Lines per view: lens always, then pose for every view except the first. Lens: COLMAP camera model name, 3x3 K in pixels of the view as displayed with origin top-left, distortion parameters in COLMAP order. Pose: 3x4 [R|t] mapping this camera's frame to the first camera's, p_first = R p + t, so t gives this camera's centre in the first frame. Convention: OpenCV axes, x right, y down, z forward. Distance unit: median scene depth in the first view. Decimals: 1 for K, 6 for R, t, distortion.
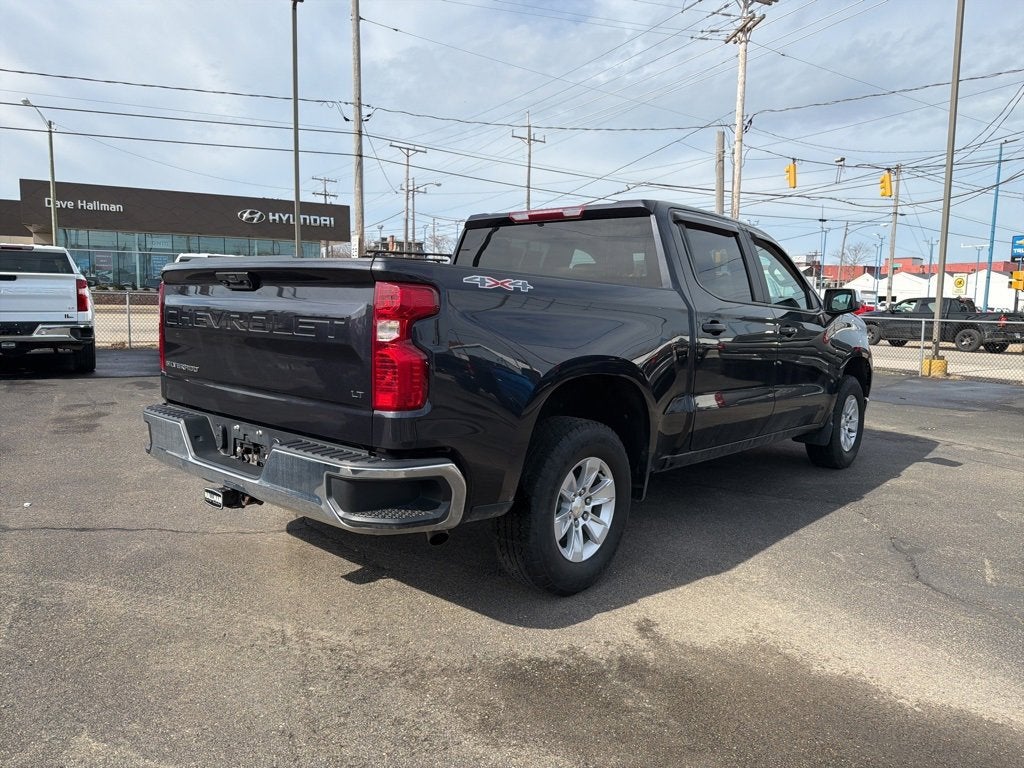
lens RADIAL K [[719.6, 0, 511.0], [0, 719.6, 384.0], [0, 0, 1]] dist [0.022757, -0.032307]
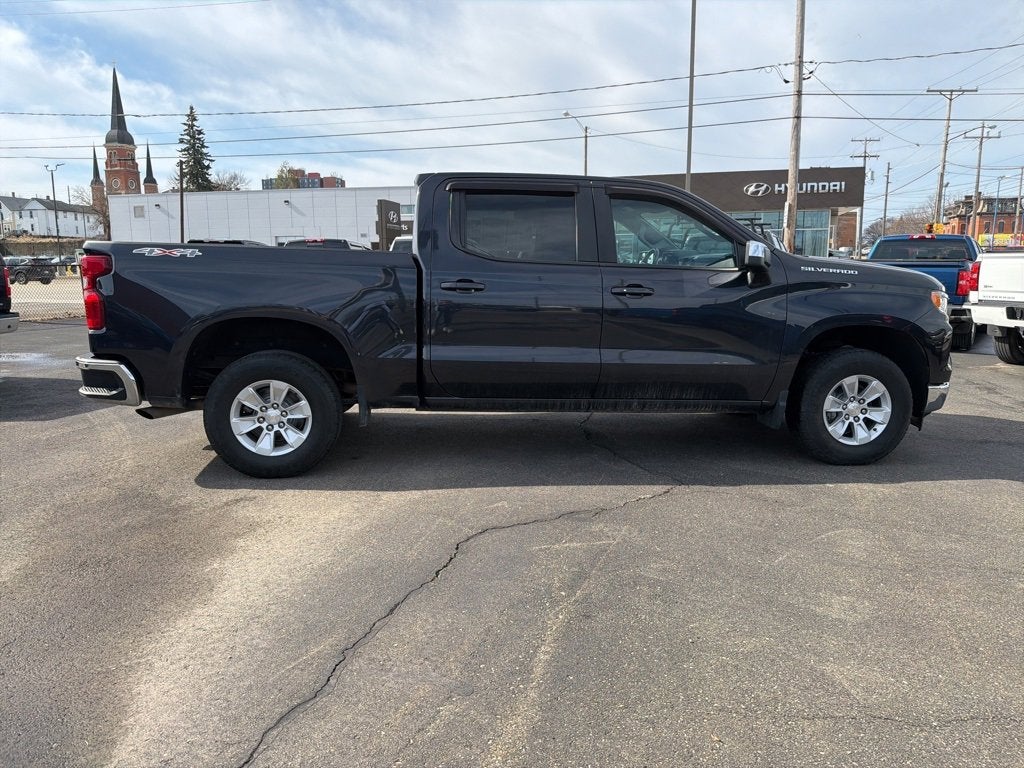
lens RADIAL K [[719.6, 0, 520.6], [0, 719.6, 389.5], [0, 0, 1]] dist [0.022757, -0.032307]
pose [[0.739470, 0.084948, -0.667808, 0.189796], [-0.055889, 0.996329, 0.064851, 0.000677], [0.670866, -0.010632, 0.741503, 0.042294]]
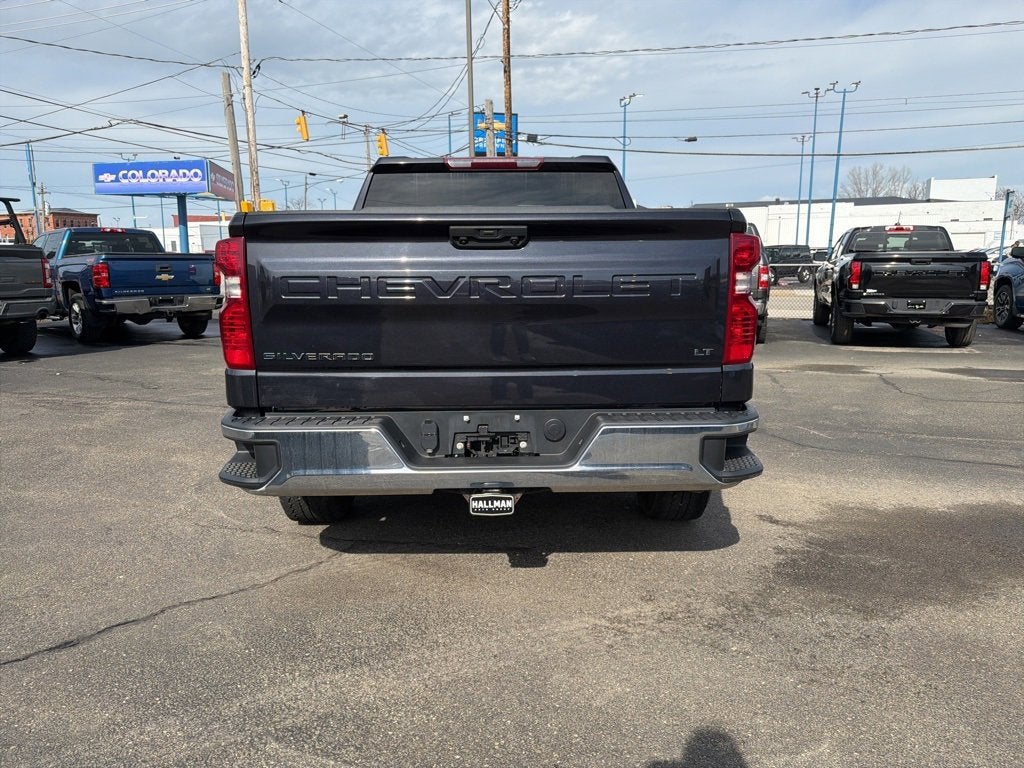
lens RADIAL K [[719.6, 0, 514.9], [0, 719.6, 386.2], [0, 0, 1]] dist [0.022757, -0.032307]
pose [[0.742750, -0.144600, 0.653769, -0.114175], [0.101037, 0.989427, 0.104051, -0.007200], [-0.661902, -0.011229, 0.749507, 0.047791]]
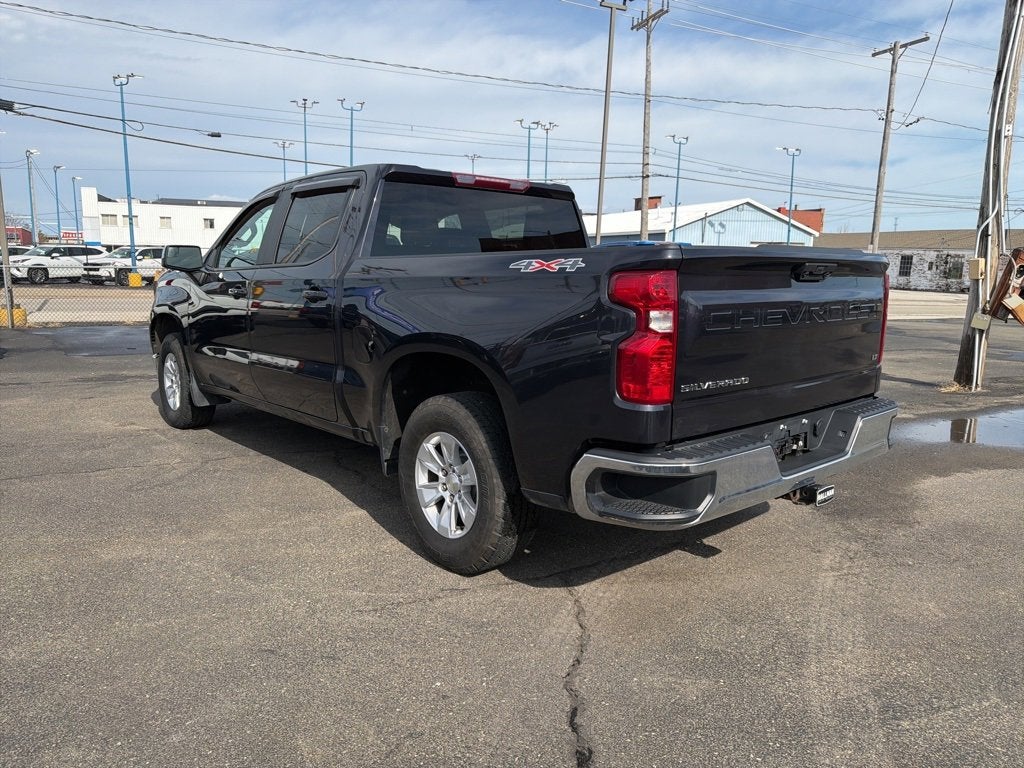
lens RADIAL K [[719.6, 0, 516.5], [0, 719.6, 382.4], [0, 0, 1]] dist [0.022757, -0.032307]
pose [[0.130096, -0.181725, 0.974706, -0.176598], [0.095761, 0.980767, 0.170074, -0.025253], [-0.986866, 0.071213, 0.144996, 0.159624]]
